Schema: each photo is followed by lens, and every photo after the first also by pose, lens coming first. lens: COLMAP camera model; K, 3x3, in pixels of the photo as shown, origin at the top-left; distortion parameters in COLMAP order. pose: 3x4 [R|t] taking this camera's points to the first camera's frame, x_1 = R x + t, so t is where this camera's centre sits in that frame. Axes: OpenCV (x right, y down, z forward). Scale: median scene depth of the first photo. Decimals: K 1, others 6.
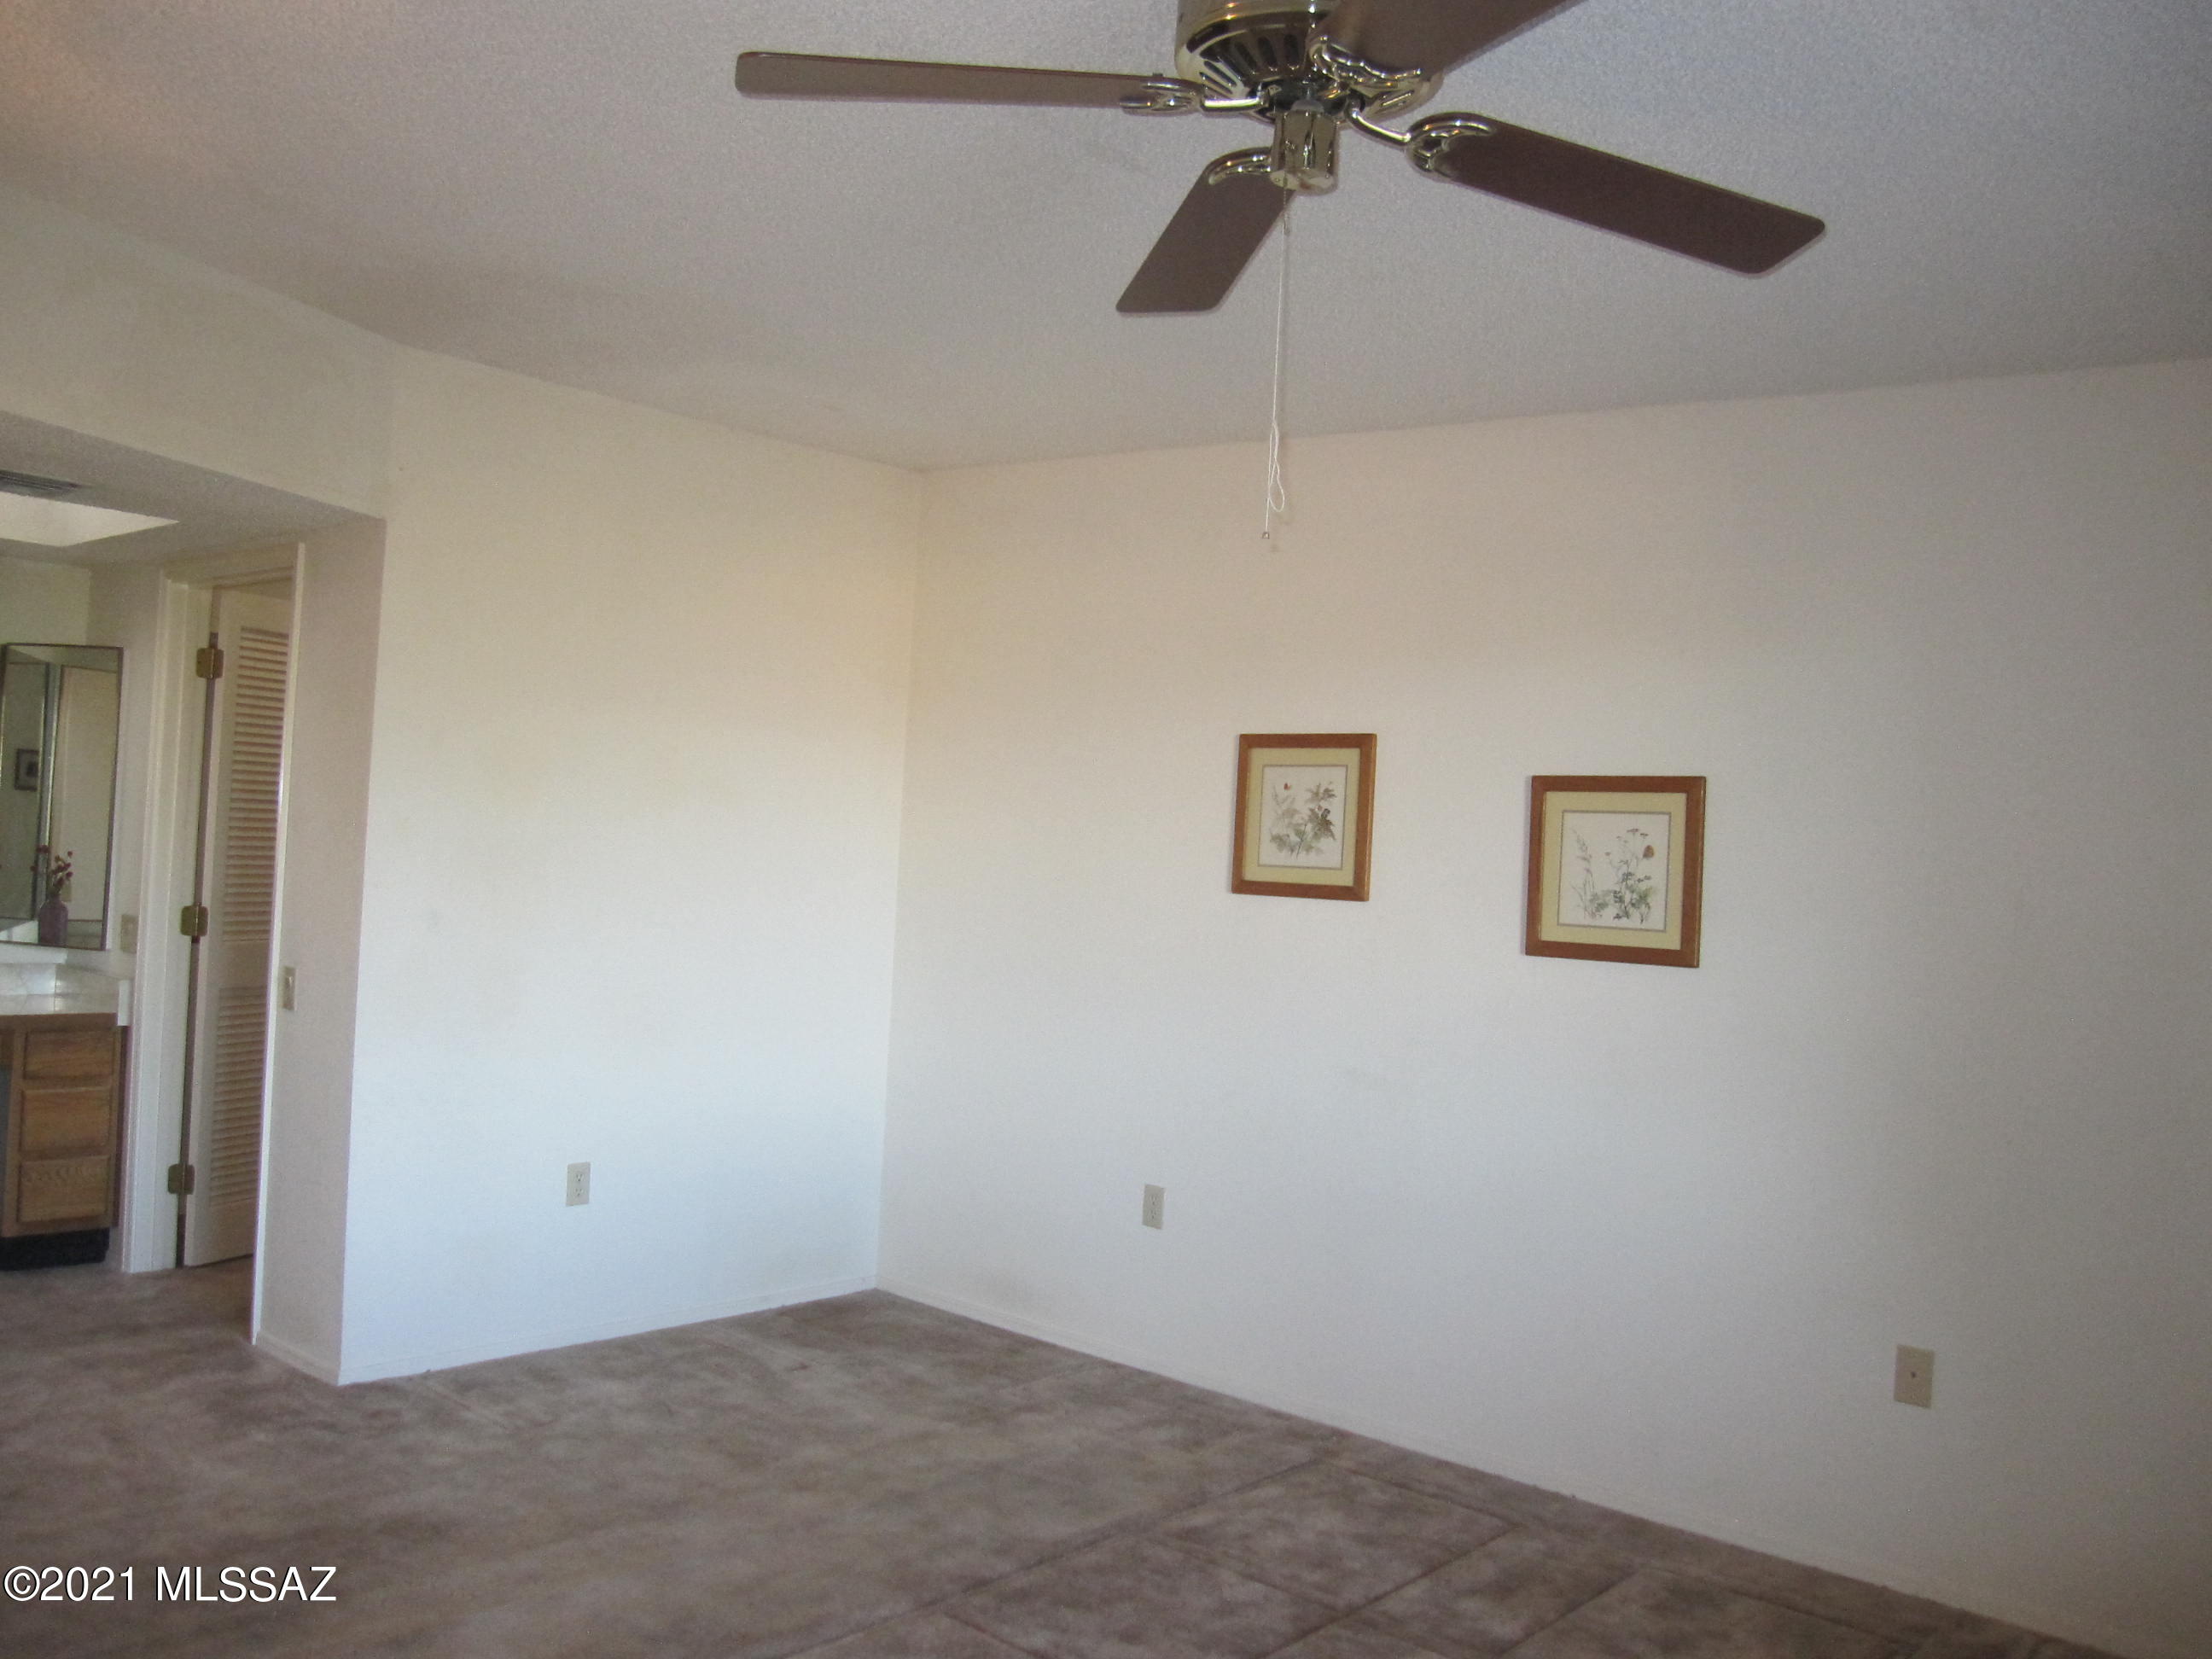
lens RADIAL K [[1815.8, 0, 1101.9], [0, 1815.8, 840.4], [0, 0, 1]] dist [-0.076778, 0.051839]
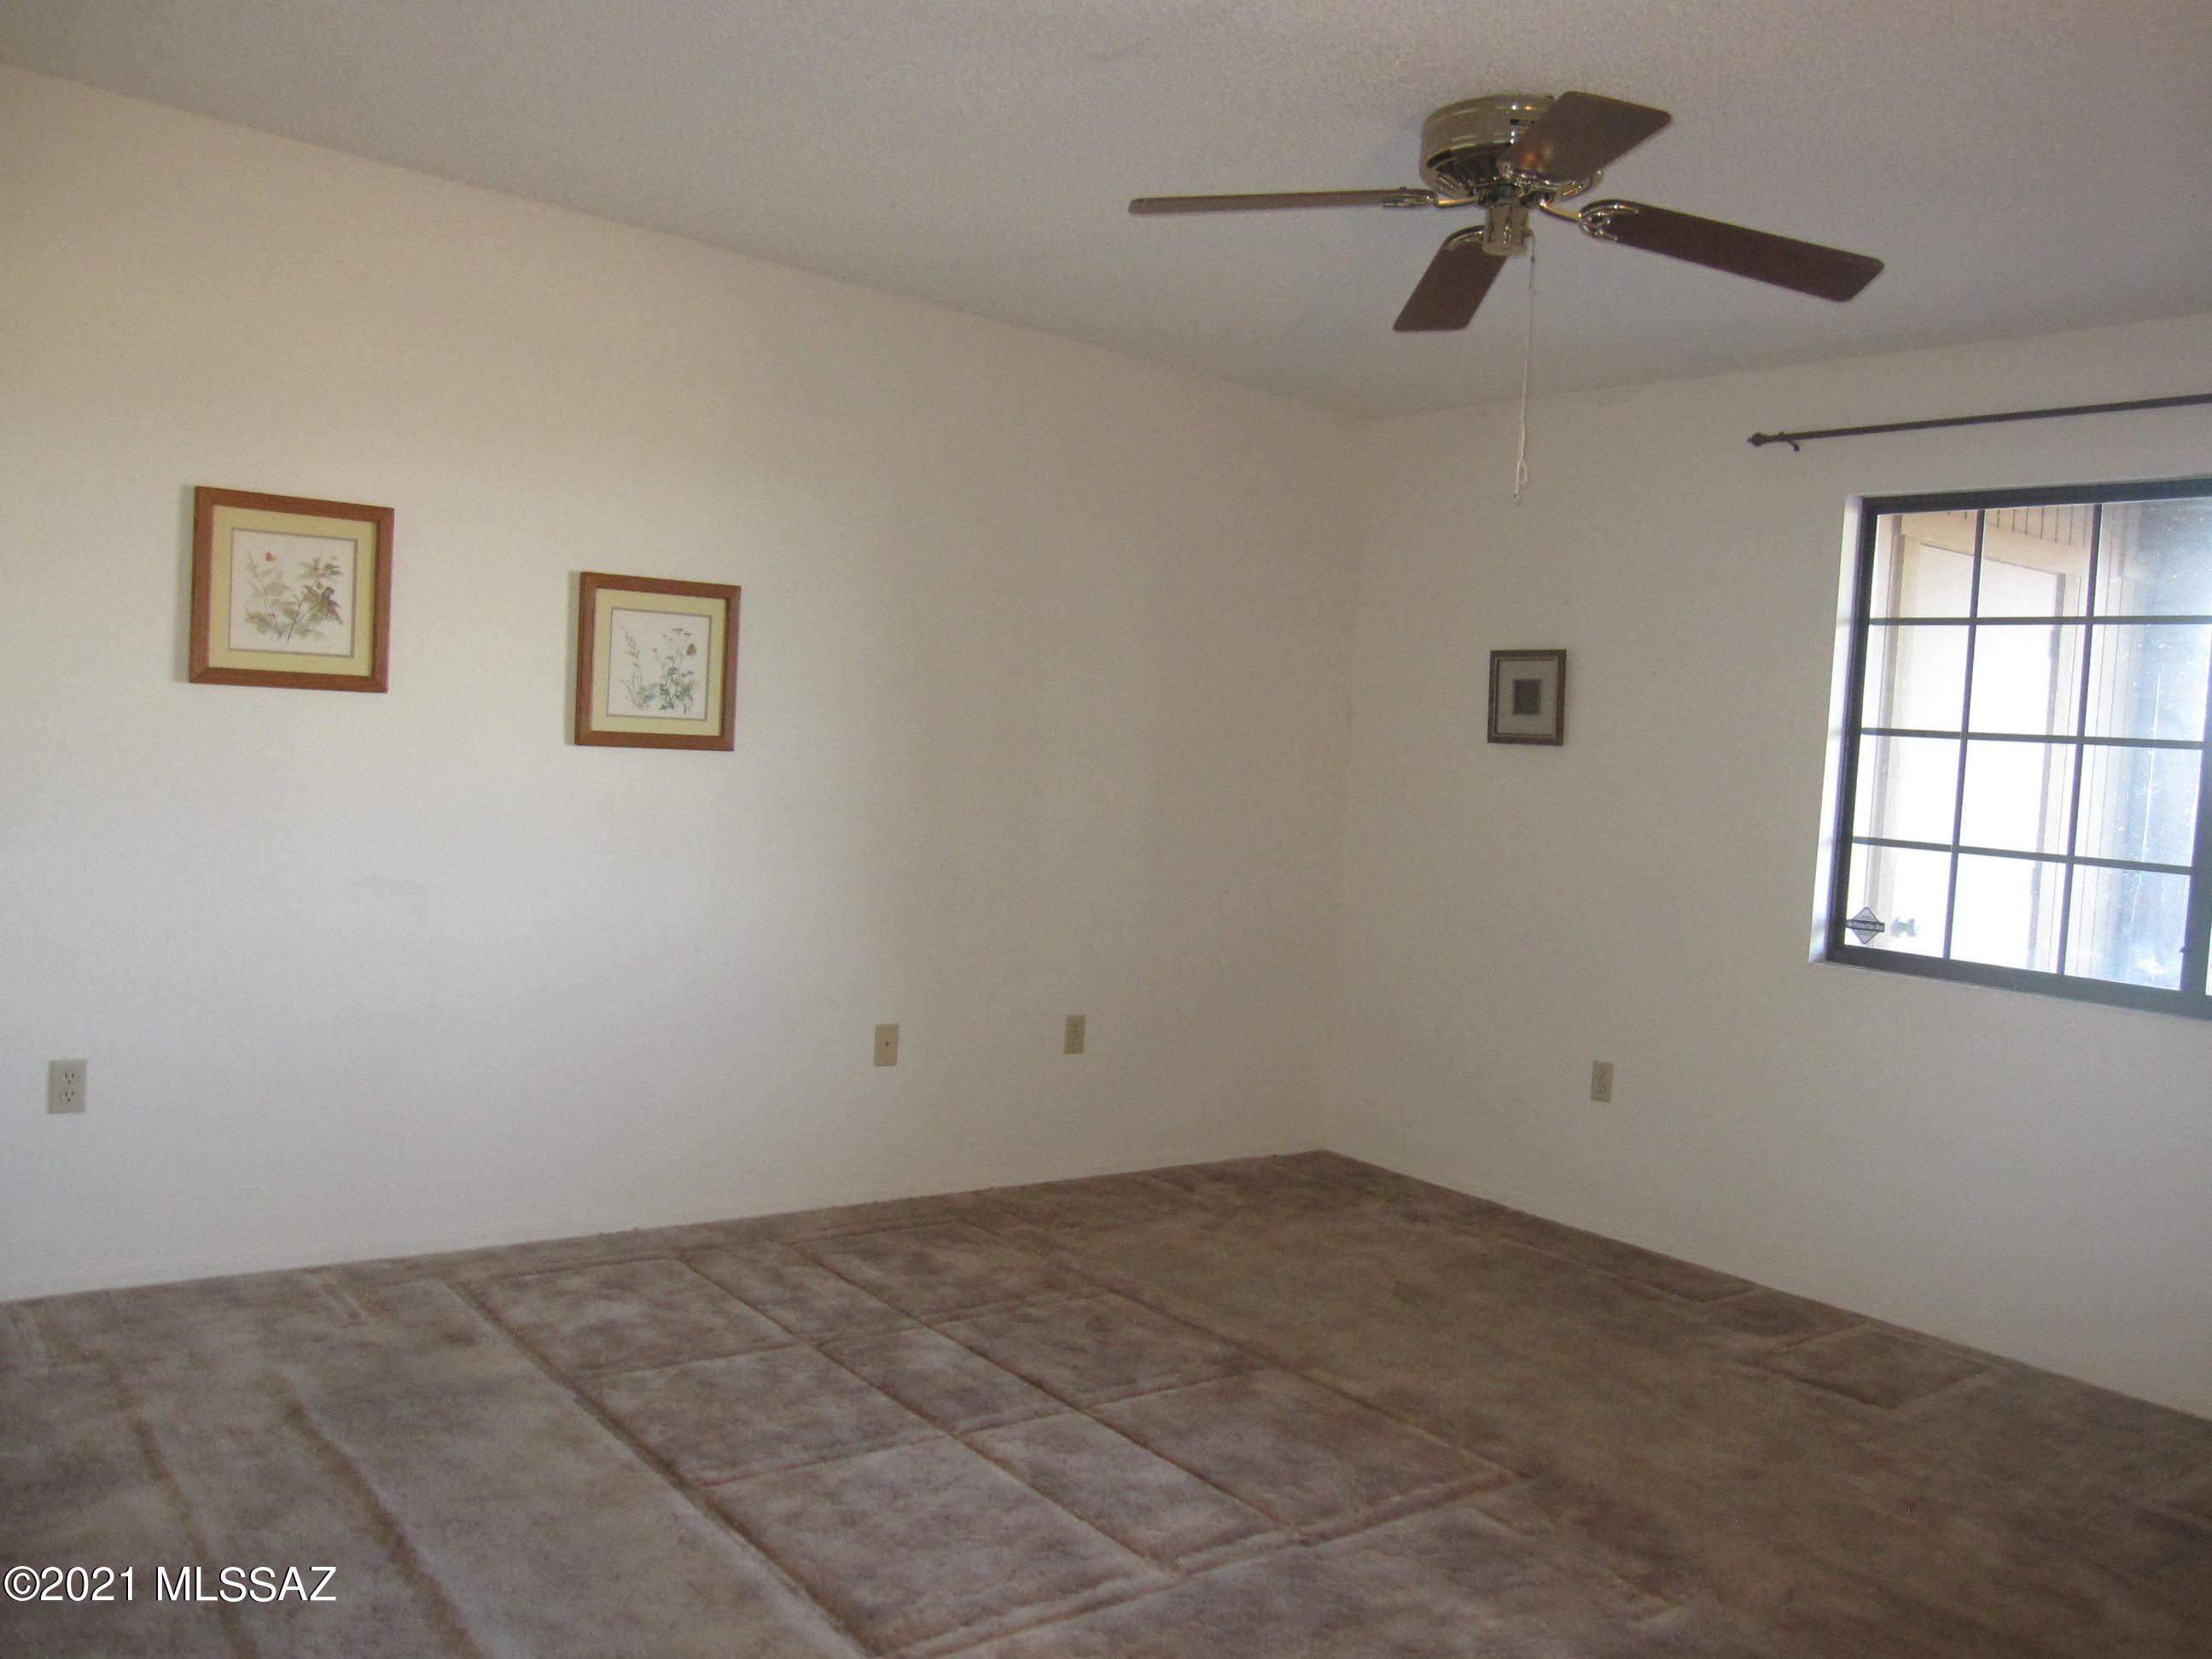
lens RADIAL K [[1815.8, 0, 1101.9], [0, 1815.8, 840.4], [0, 0, 1]] dist [-0.076778, 0.051839]
pose [[0.197498, -0.098282, 0.975364, -0.728151], [-0.057057, 0.992122, 0.111524, -0.015321], [-0.978641, -0.077678, 0.190335, 0.507196]]
